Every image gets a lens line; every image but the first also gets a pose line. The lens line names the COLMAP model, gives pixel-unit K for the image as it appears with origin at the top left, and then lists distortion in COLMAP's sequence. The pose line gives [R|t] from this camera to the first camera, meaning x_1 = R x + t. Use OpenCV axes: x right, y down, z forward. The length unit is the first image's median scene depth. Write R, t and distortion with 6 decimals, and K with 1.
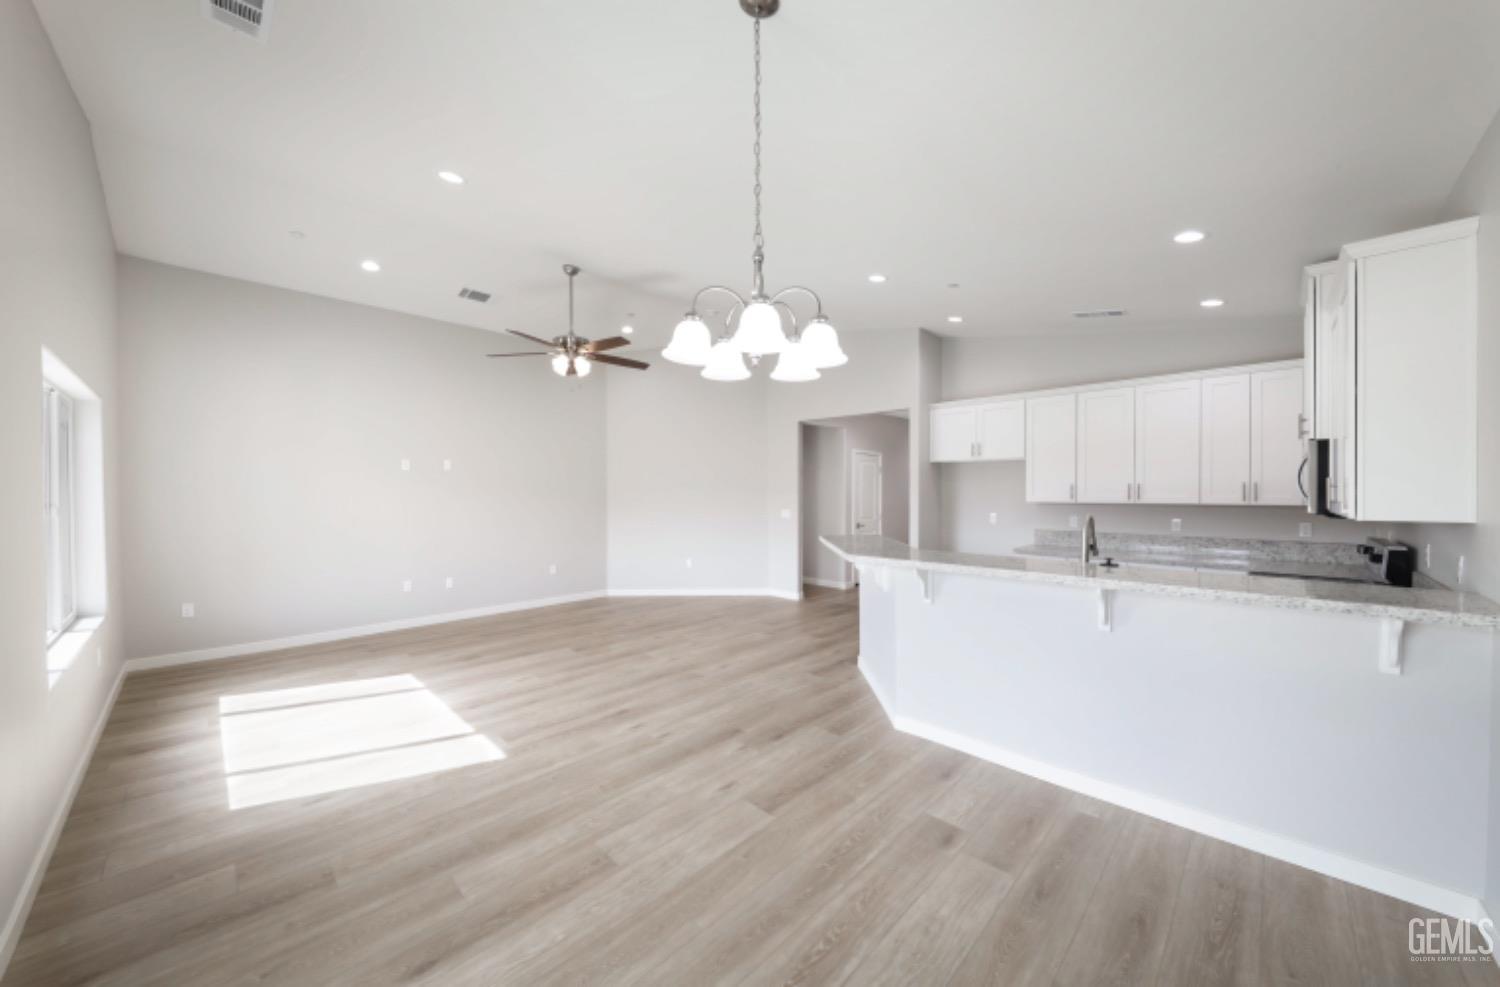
lens RADIAL K [[537.8, 0, 747.0], [0, 537.8, 499.0], [0, 0, 1]] dist [0.006266, -0.000296]
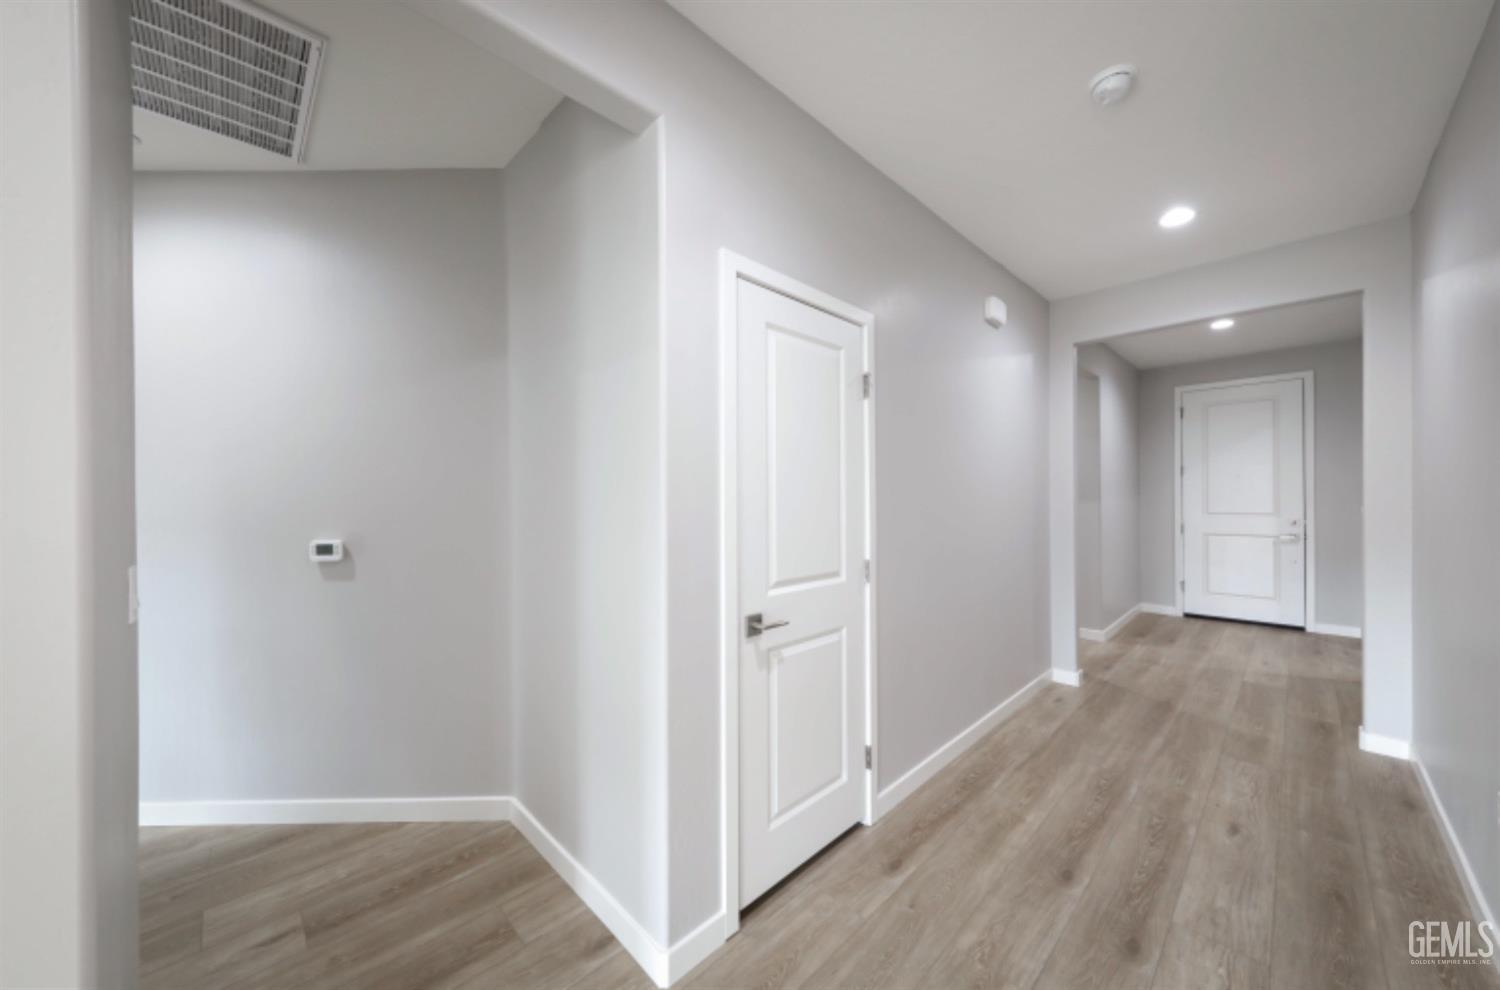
lens RADIAL K [[537.8, 0, 741.0], [0, 537.8, 497.4], [0, 0, 1]] dist [0.006266, -0.000296]
pose [[0.999734, -0.004146, -0.022708, 0.375027], [0.003936, 0.999949, -0.009274, 0.003277], [0.022745, 0.009182, 0.999699, 1.431123]]
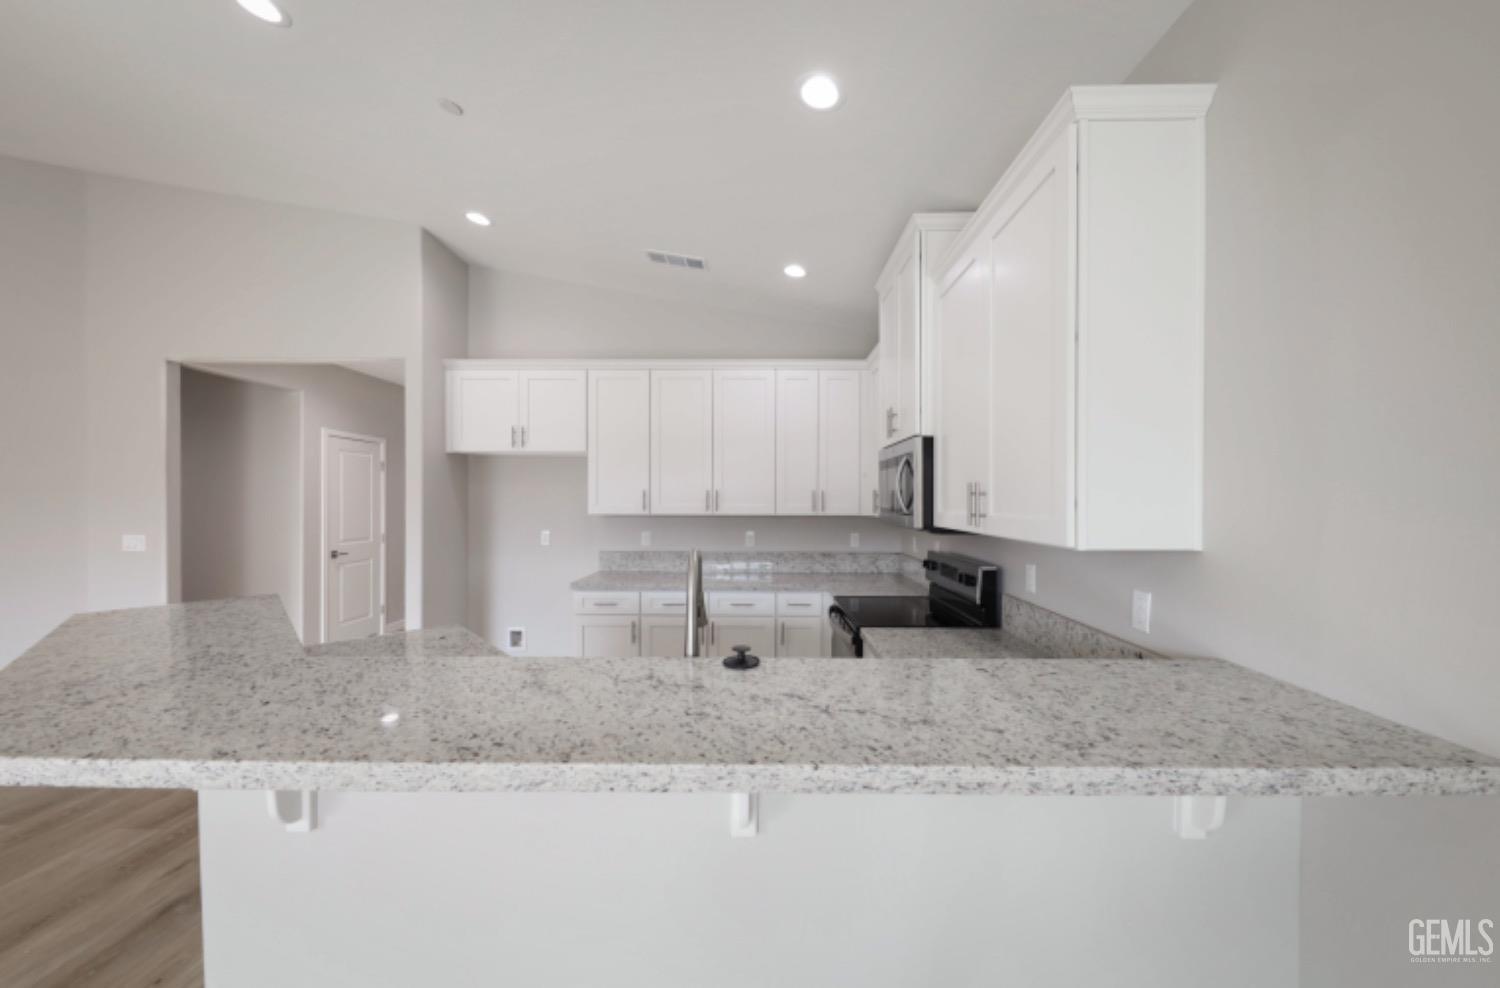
lens RADIAL K [[548.9, 0, 752.5], [0, 548.9, 500.3], [0, 0, 1]] dist [0.015533, 0.000242]
pose [[0.720109, 0.000970, 0.693860, 0.204197], [0.006232, 0.999950, -0.007865, -0.007116], [-0.693833, 0.009988, 0.720067, 0.390645]]
